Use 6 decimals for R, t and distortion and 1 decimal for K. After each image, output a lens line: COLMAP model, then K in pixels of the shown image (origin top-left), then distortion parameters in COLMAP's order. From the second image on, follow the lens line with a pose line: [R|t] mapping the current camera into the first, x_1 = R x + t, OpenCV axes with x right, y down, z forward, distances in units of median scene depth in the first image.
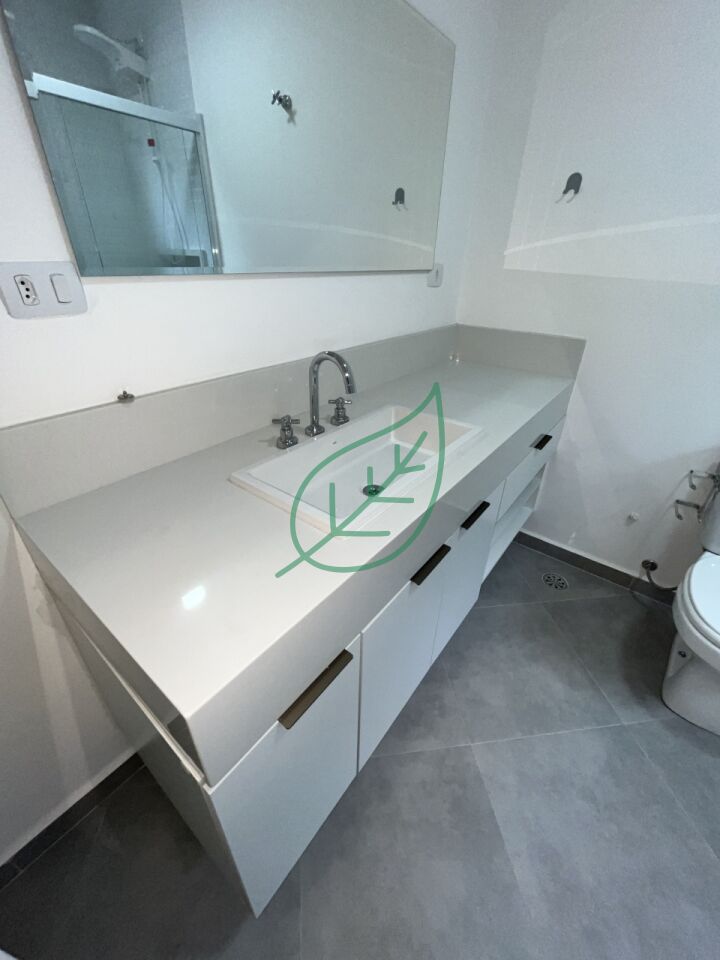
lens RADIAL K [[389.0, 0, 361.7], [0, 389.0, 479.0], [0, 0, 1]] dist [0.000251, -0.000106]
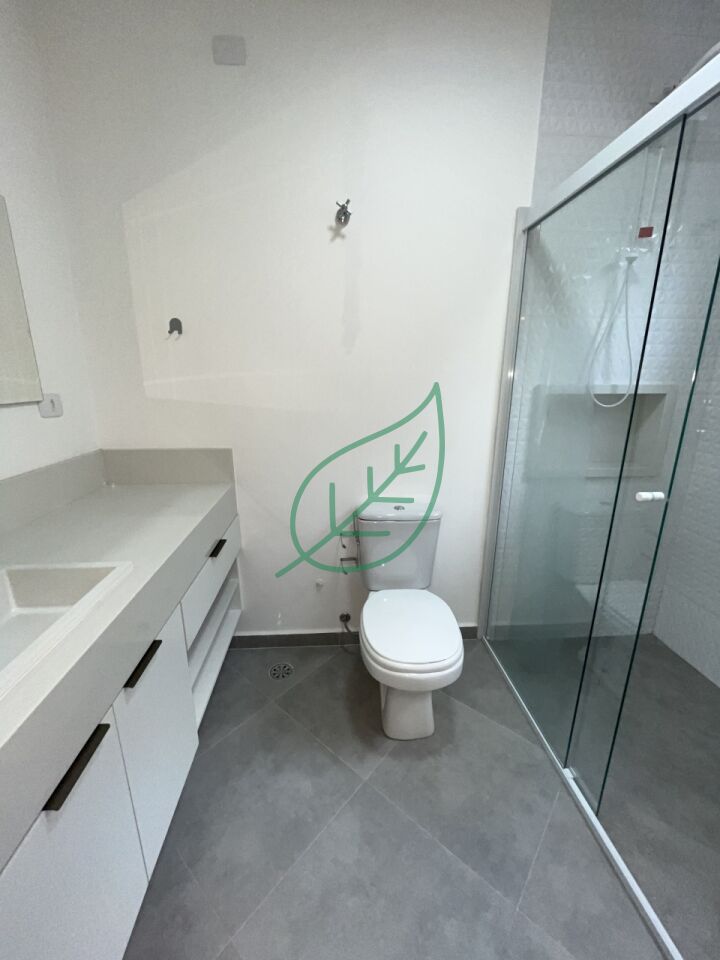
lens RADIAL K [[389.0, 0, 356.9], [0, 389.0, 480.0], [0, 0, 1]] dist [0.000251, -0.000106]
pose [[0.744394, -0.191245, 0.639767, 0.119285], [0.340936, 0.932665, -0.117892, -0.016619], [-0.574142, 0.305878, 0.759473, -0.041382]]
